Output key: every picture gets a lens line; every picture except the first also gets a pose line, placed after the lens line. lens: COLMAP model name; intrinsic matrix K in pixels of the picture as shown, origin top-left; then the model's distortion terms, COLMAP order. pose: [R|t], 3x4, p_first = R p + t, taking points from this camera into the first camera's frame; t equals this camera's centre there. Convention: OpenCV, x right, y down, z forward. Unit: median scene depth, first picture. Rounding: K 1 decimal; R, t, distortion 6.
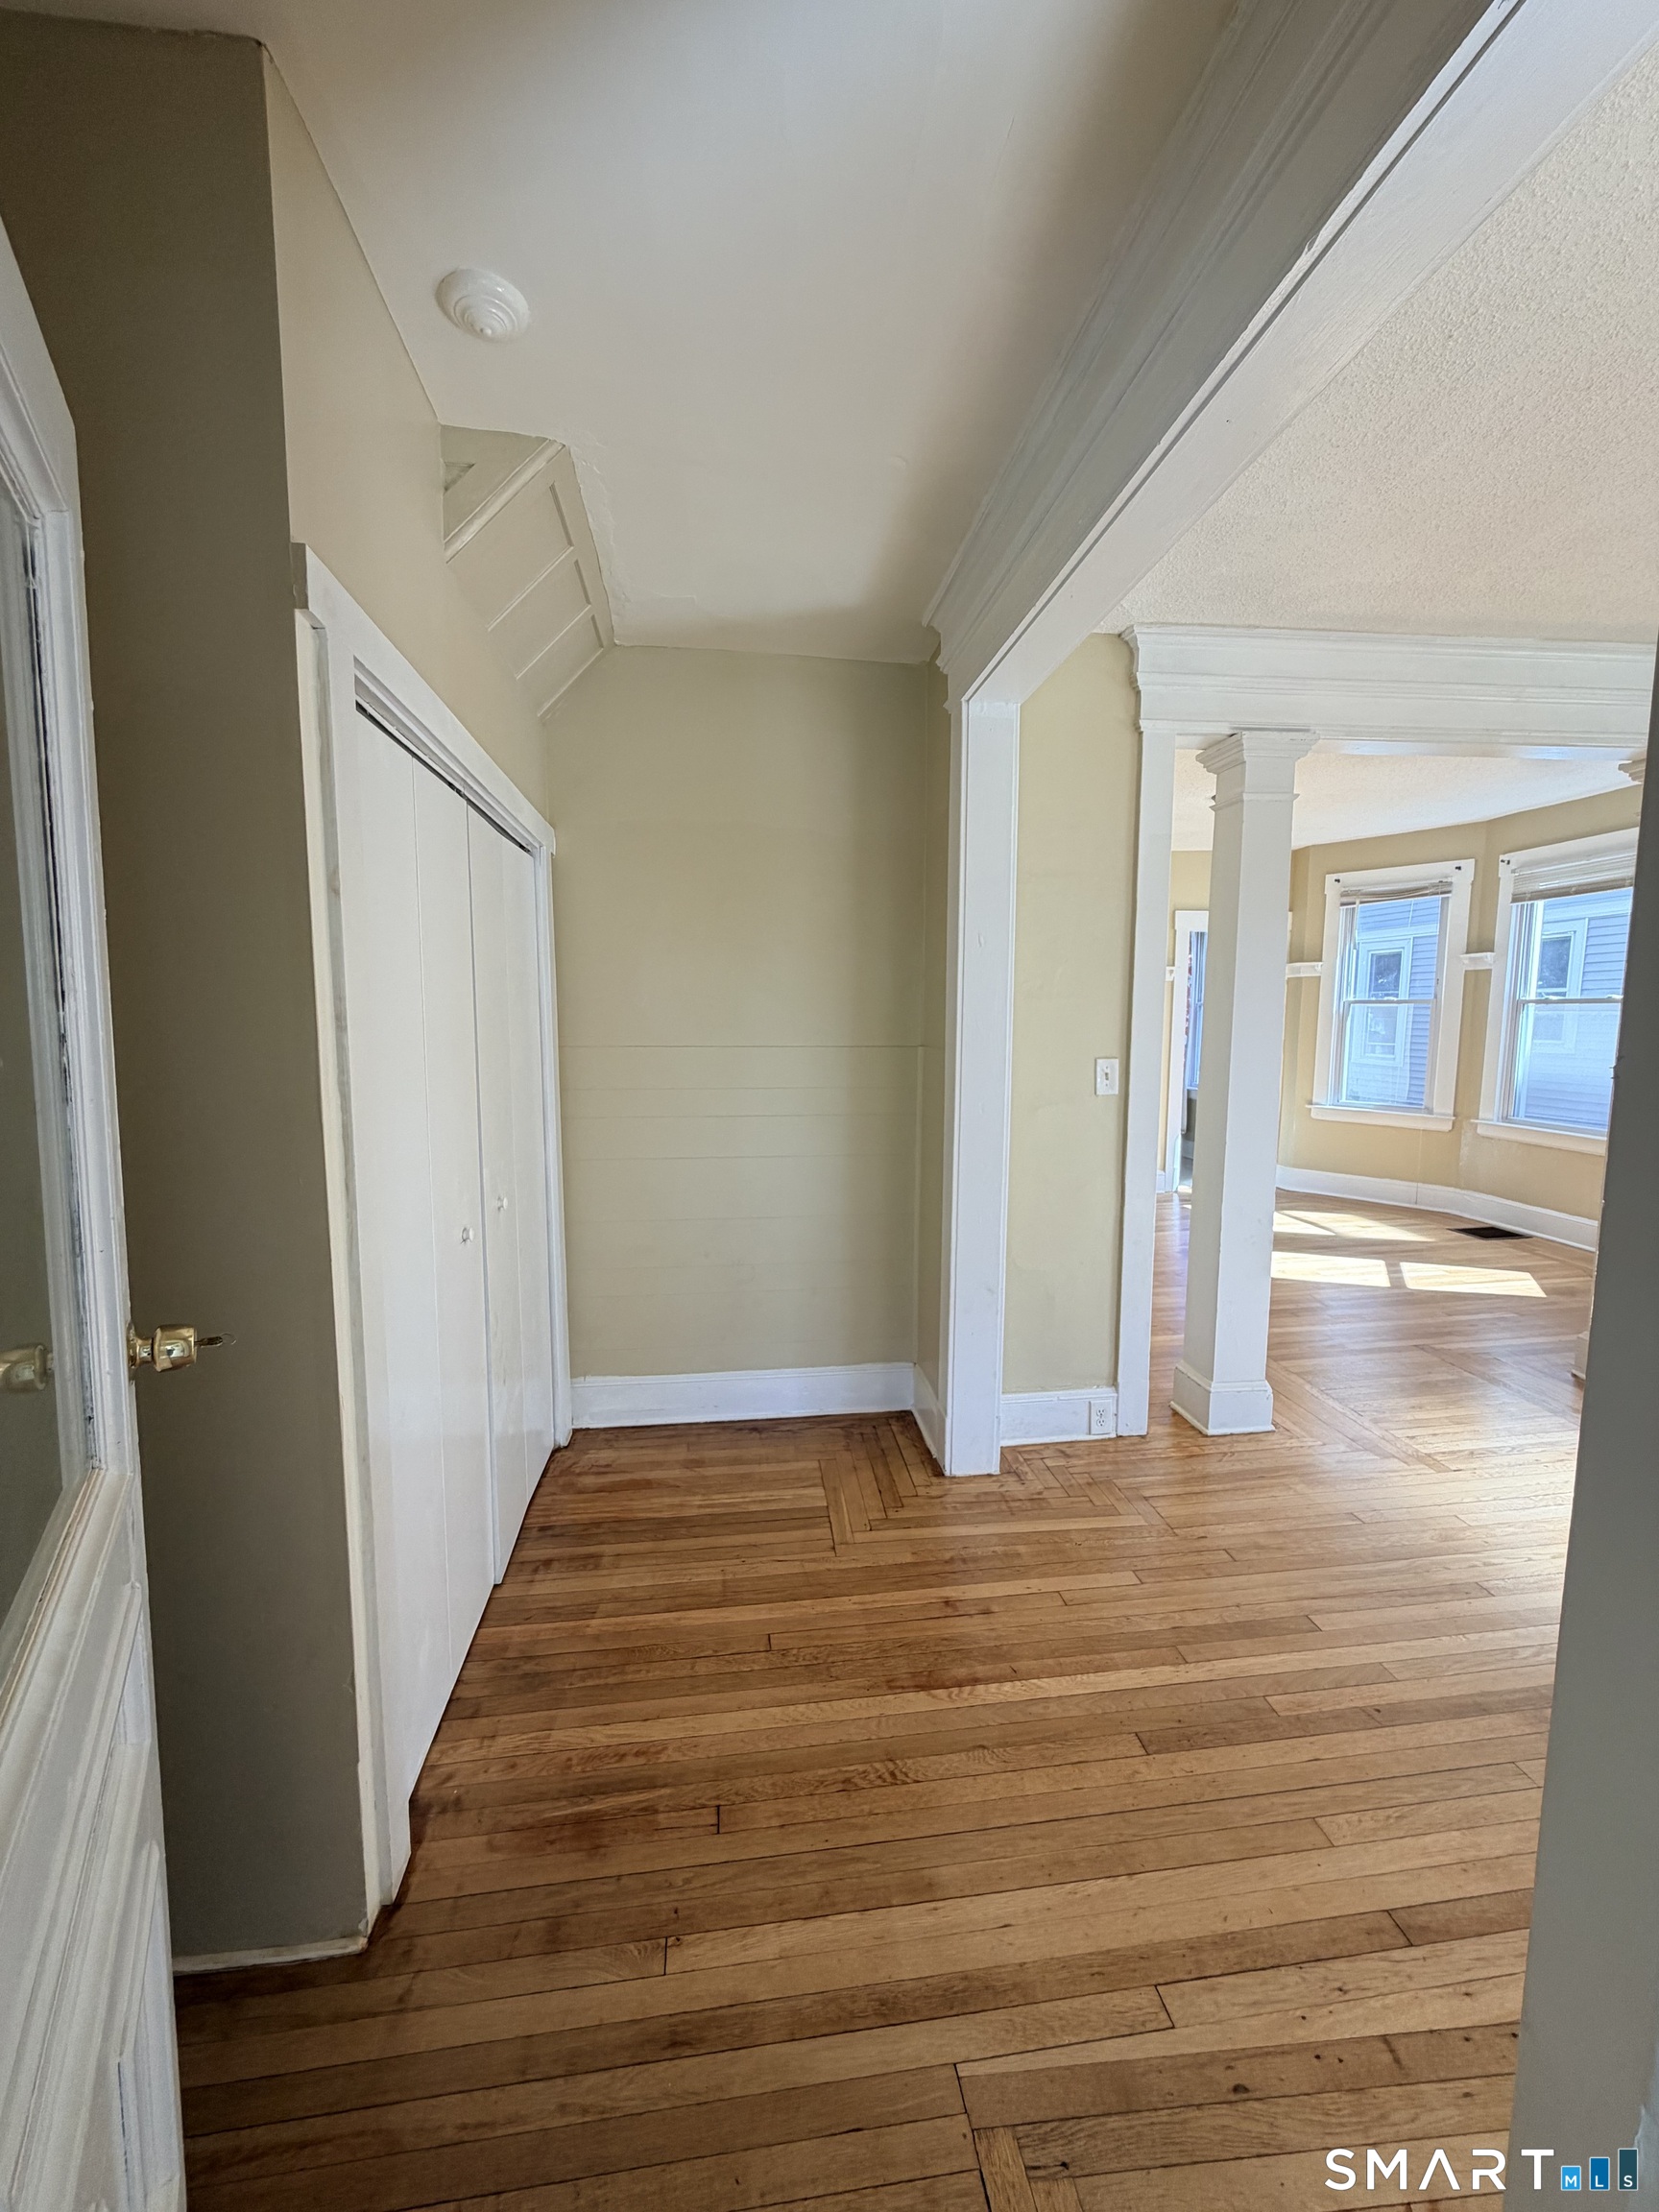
lens RADIAL K [[880.7, 0, 829.5], [0, 880.7, 1106.0], [0, 0, 1]] dist [0.001808, 0.000589]
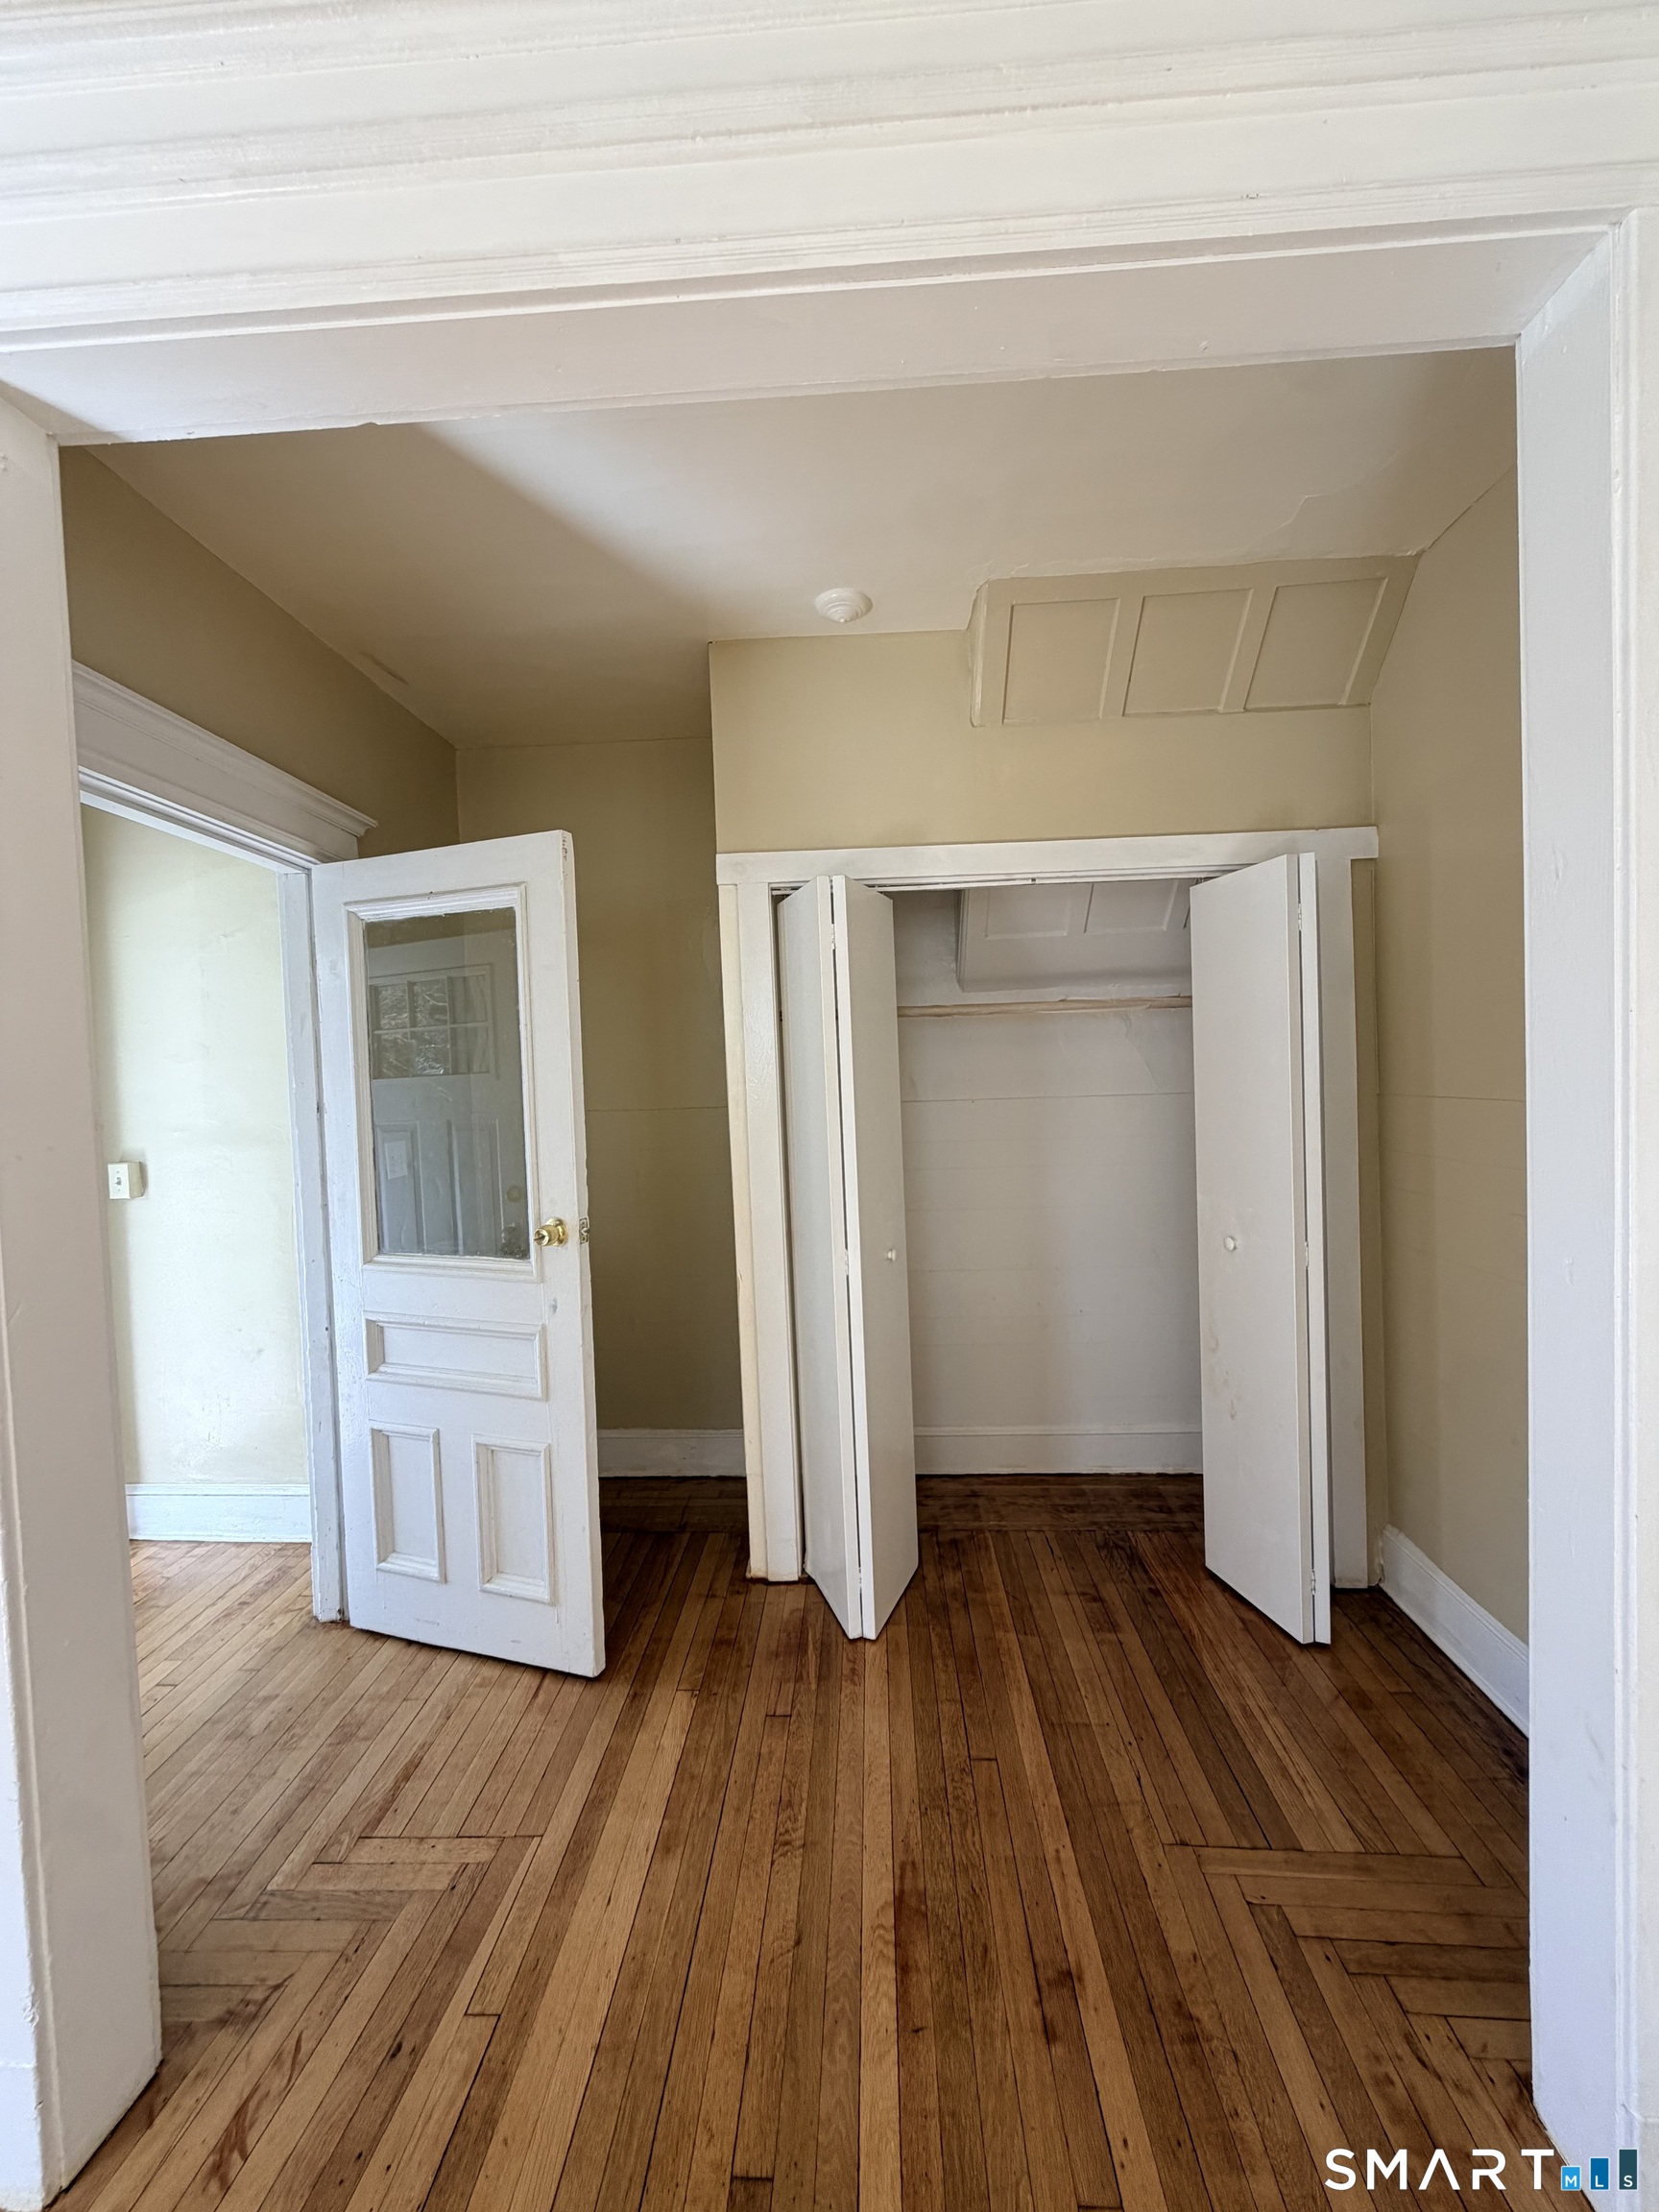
lens RADIAL K [[880.7, 0, 829.5], [0, 880.7, 1106.0], [0, 0, 1]] dist [0.001808, 0.000589]
pose [[-0.177990, 0.036297, -0.983363, 0.961326], [-0.066724, 0.996574, 0.048862, -0.107803], [0.981768, 0.074311, -0.174958, 1.112919]]
